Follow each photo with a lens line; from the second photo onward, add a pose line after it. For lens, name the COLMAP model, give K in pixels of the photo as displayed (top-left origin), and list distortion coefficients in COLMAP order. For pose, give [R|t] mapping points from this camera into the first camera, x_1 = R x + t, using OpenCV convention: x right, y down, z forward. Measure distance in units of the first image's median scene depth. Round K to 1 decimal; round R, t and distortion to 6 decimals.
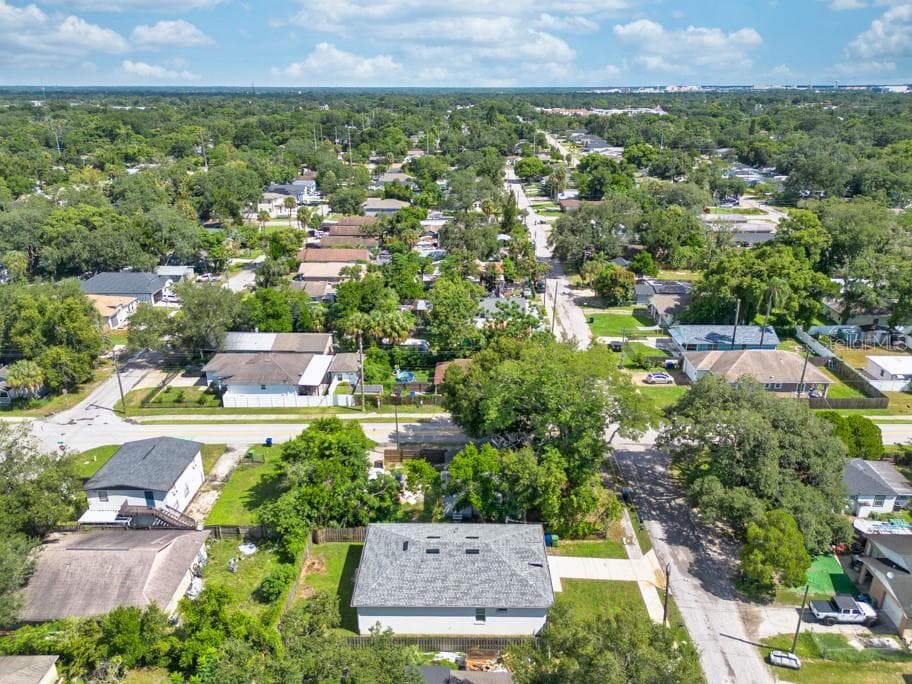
lens RADIAL K [[695.2, 0, 456.0], [0, 695.2, 342.0], [0, 0, 1]] dist [0.002255, 0.001988]
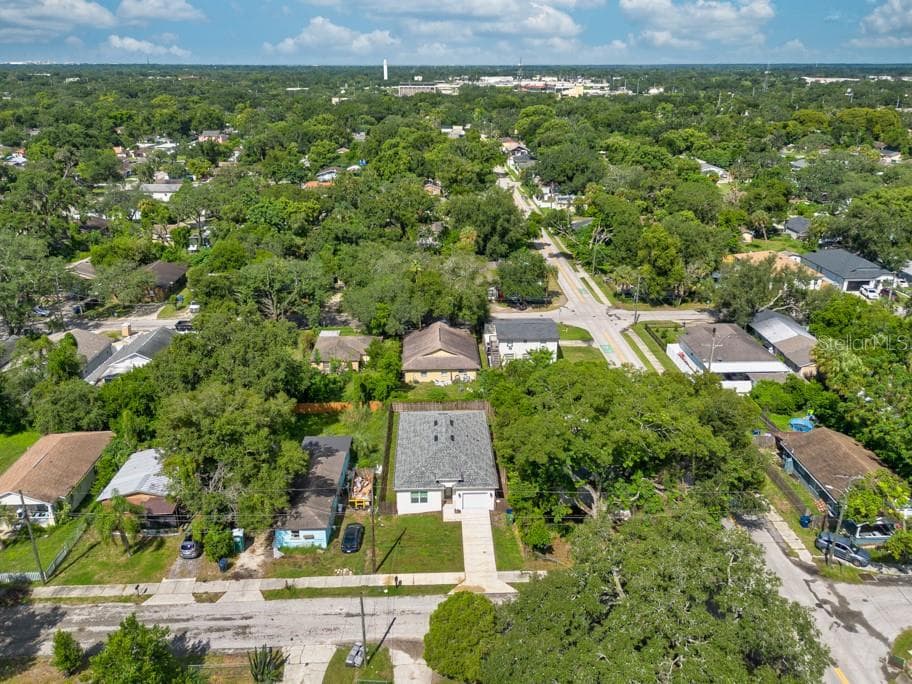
lens RADIAL K [[695.2, 0, 456.0], [0, 695.2, 342.0], [0, 0, 1]] dist [0.002255, 0.001988]
pose [[0.050999, 0.360468, -0.931376, 0.848975], [-0.354254, 0.878477, 0.320596, -0.197794], [0.933757, 0.313594, 0.172499, 0.582412]]
